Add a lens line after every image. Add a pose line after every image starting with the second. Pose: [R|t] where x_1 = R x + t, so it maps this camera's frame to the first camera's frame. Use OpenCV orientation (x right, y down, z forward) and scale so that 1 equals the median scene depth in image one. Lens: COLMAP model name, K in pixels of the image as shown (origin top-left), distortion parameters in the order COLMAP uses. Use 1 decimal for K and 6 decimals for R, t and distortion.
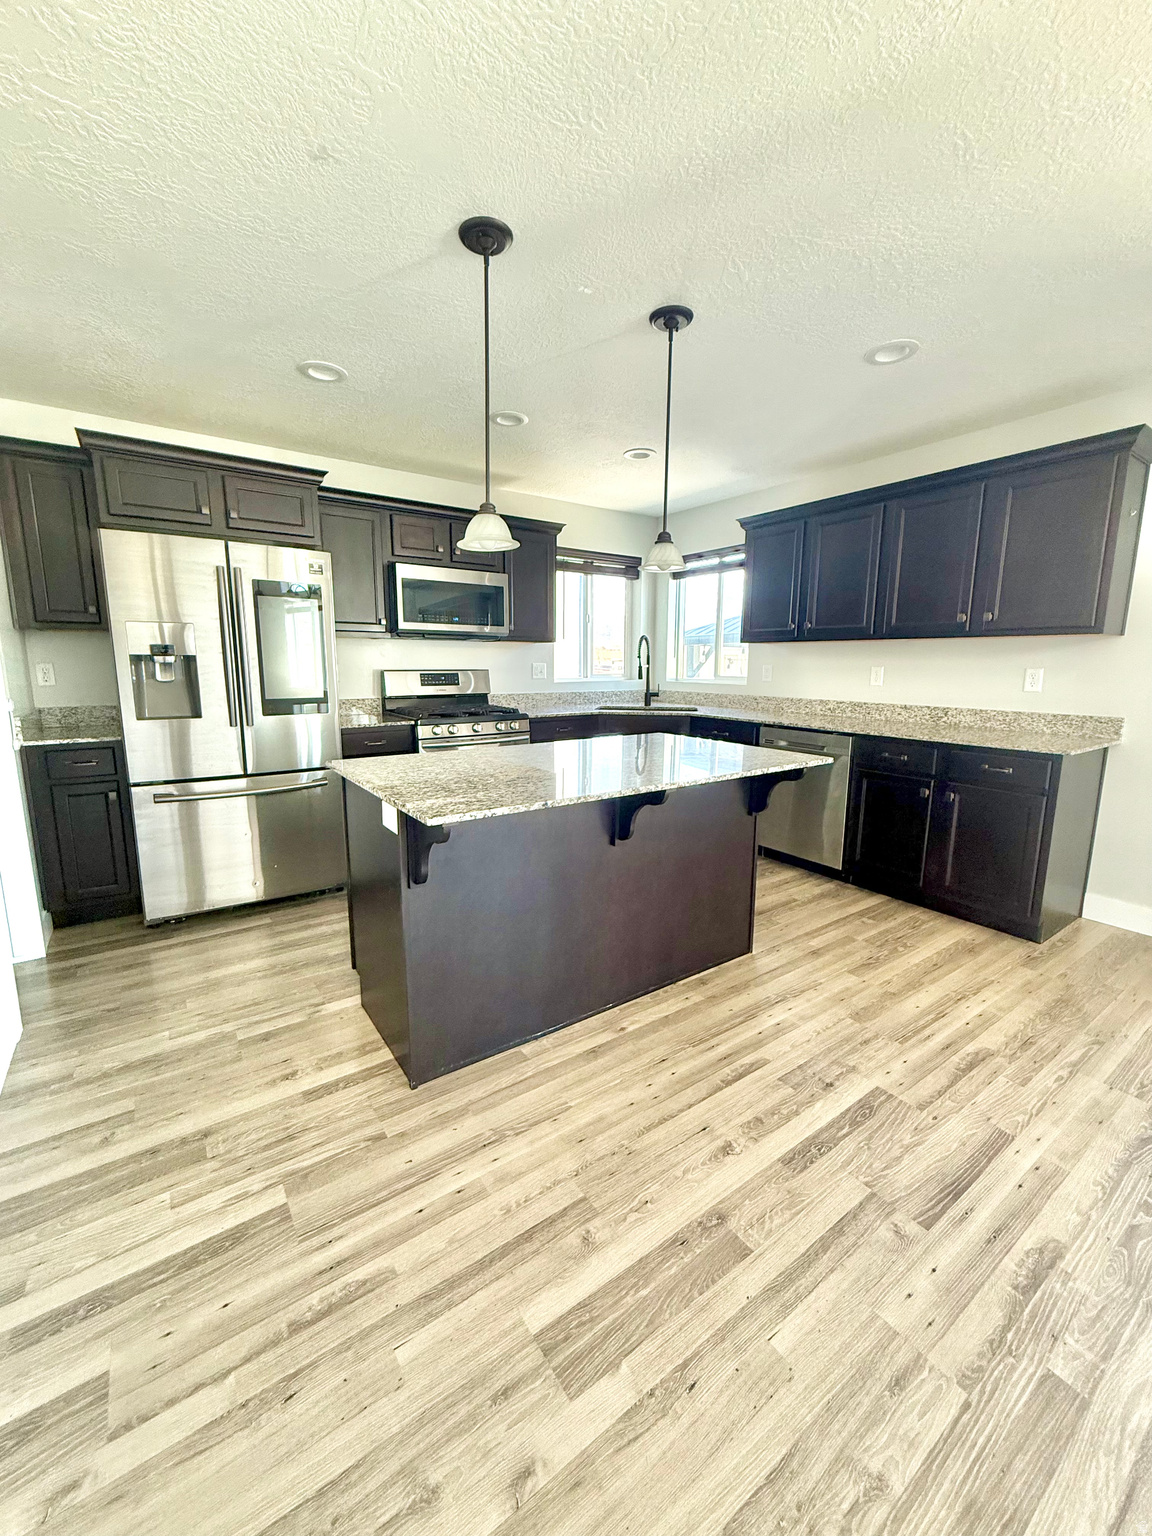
lens RADIAL K [[611.5, 0, 575.2], [0, 611.5, 765.4], [0, 0, 1]] dist [-0.000629, 0.000244]
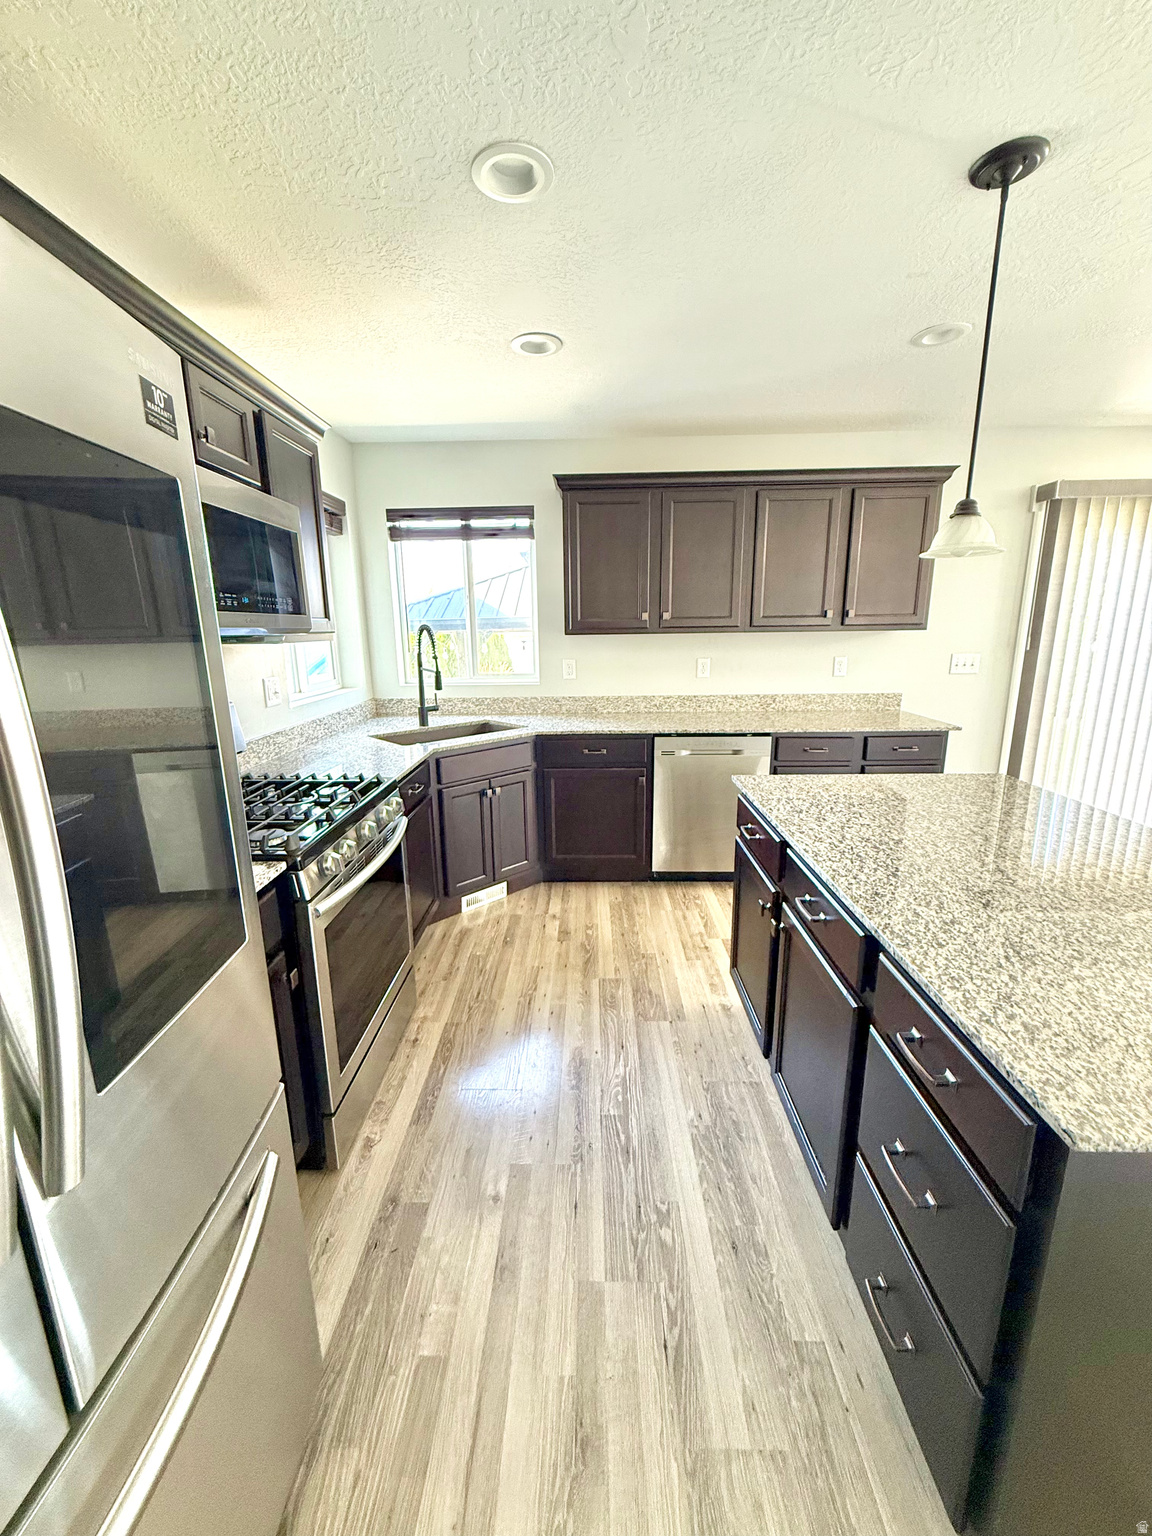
lens RADIAL K [[611.5, 0, 570.5], [0, 611.5, 767.4], [0, 0, 1]] dist [-0.000629, 0.000244]
pose [[0.596957, -0.194352, 0.778376, -0.568350], [0.152153, 0.980032, 0.128013, -0.195778], [-0.787713, 0.042014, 0.614608, 0.758955]]
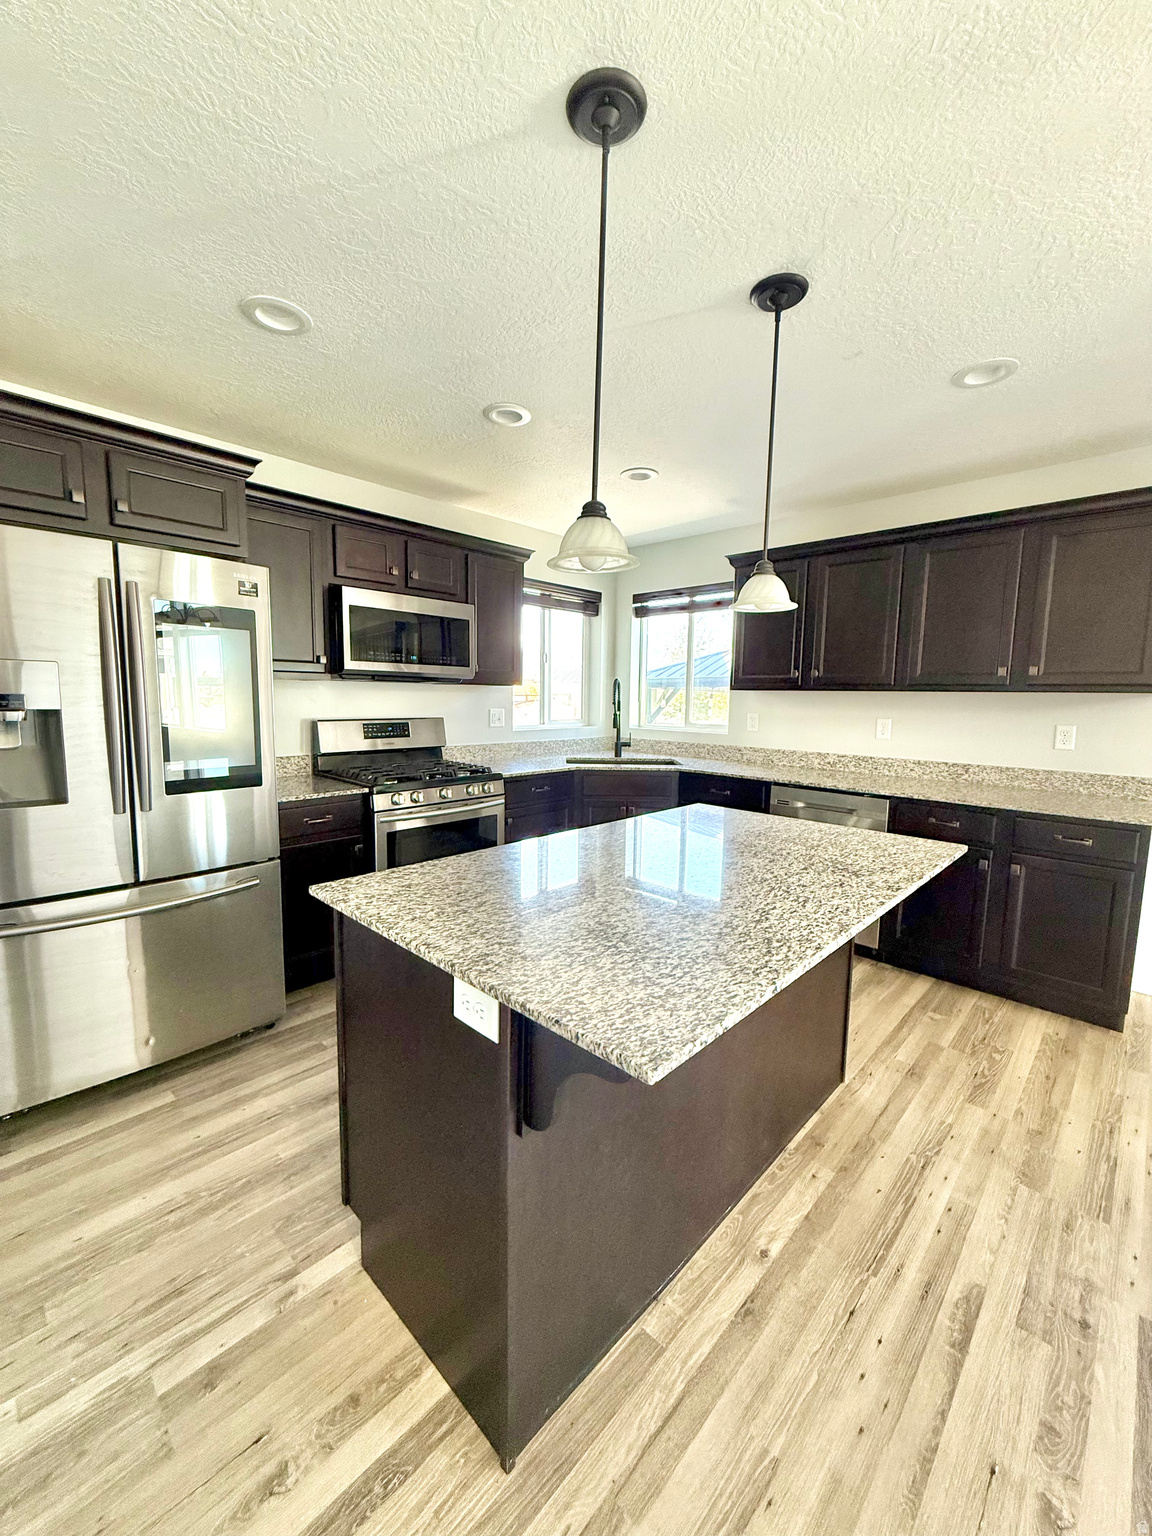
lens RADIAL K [[611.5, 0, 575.5], [0, 611.5, 764.9], [0, 0, 1]] dist [-0.000629, 0.000244]
pose [[0.981272, -0.011447, 0.192286, -0.194281], [0.021498, 0.998505, -0.050264, -0.072044], [-0.191423, 0.053456, 0.980051, 0.239691]]
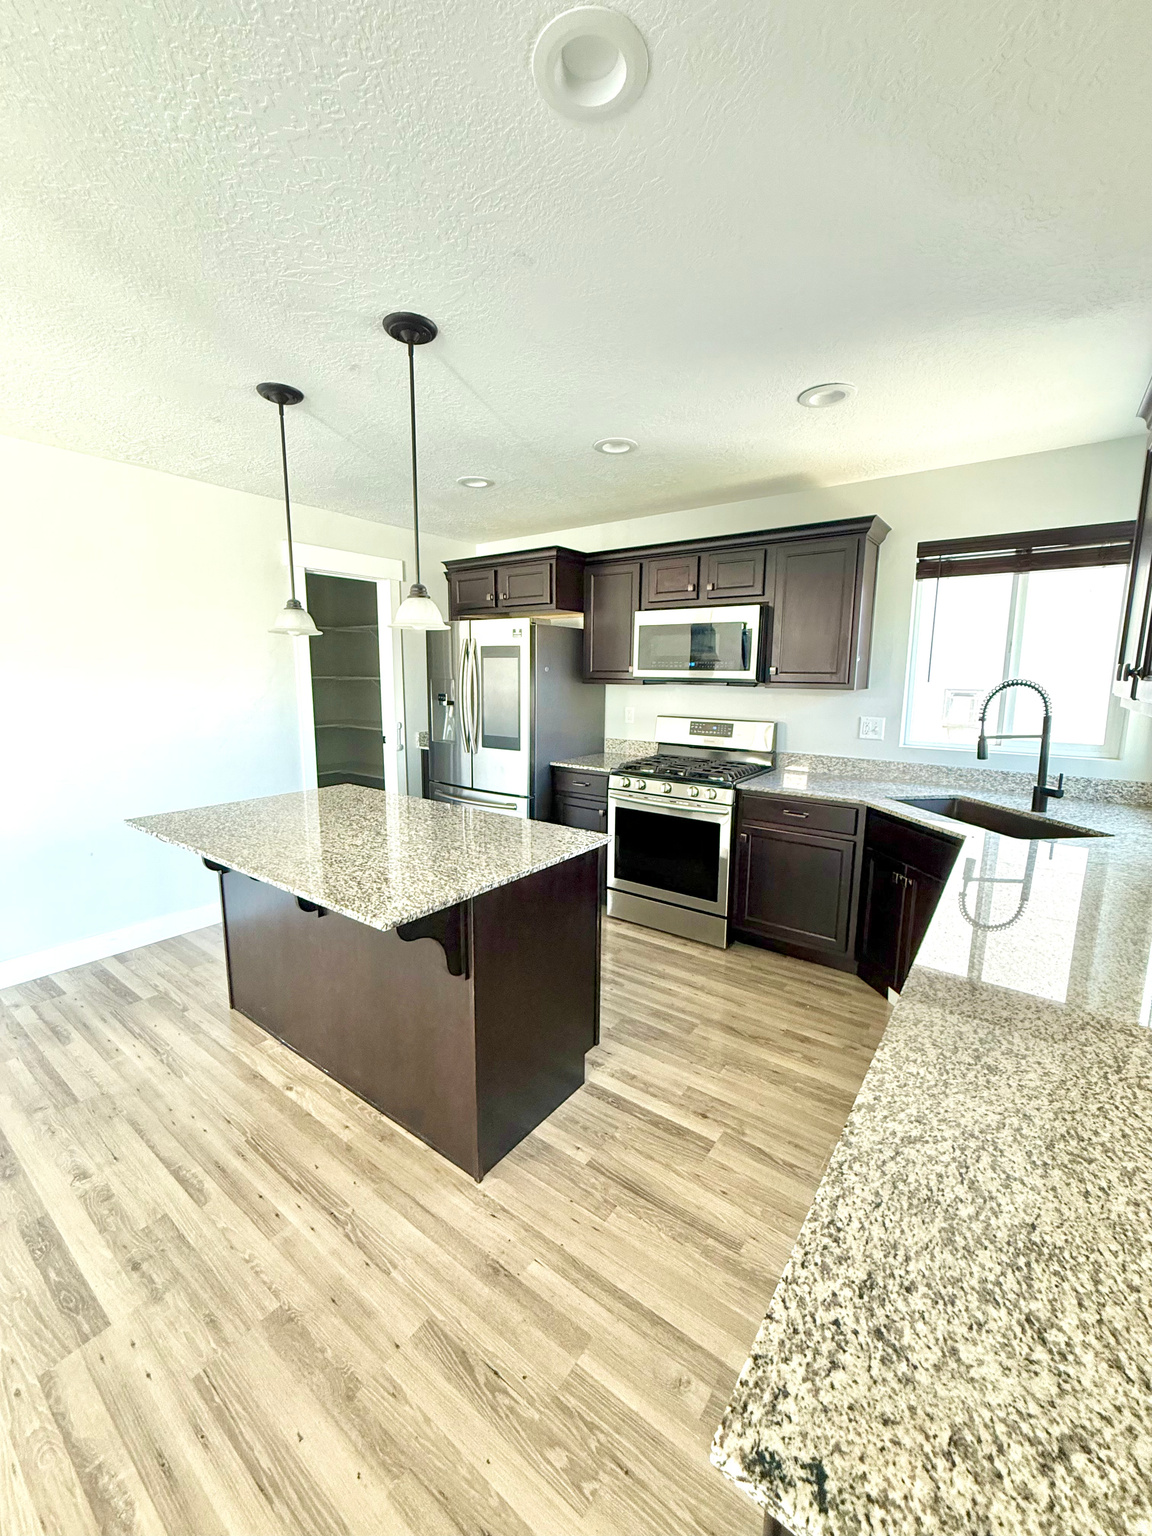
lens RADIAL K [[611.5, 0, 573.8], [0, 611.5, 763.2], [0, 0, 1]] dist [-0.000629, 0.000244]
pose [[0.315625, 0.140933, -0.938360, 0.822063], [-0.165971, 0.981863, 0.091641, -0.204930], [0.934256, 0.126816, 0.333291, 0.763853]]
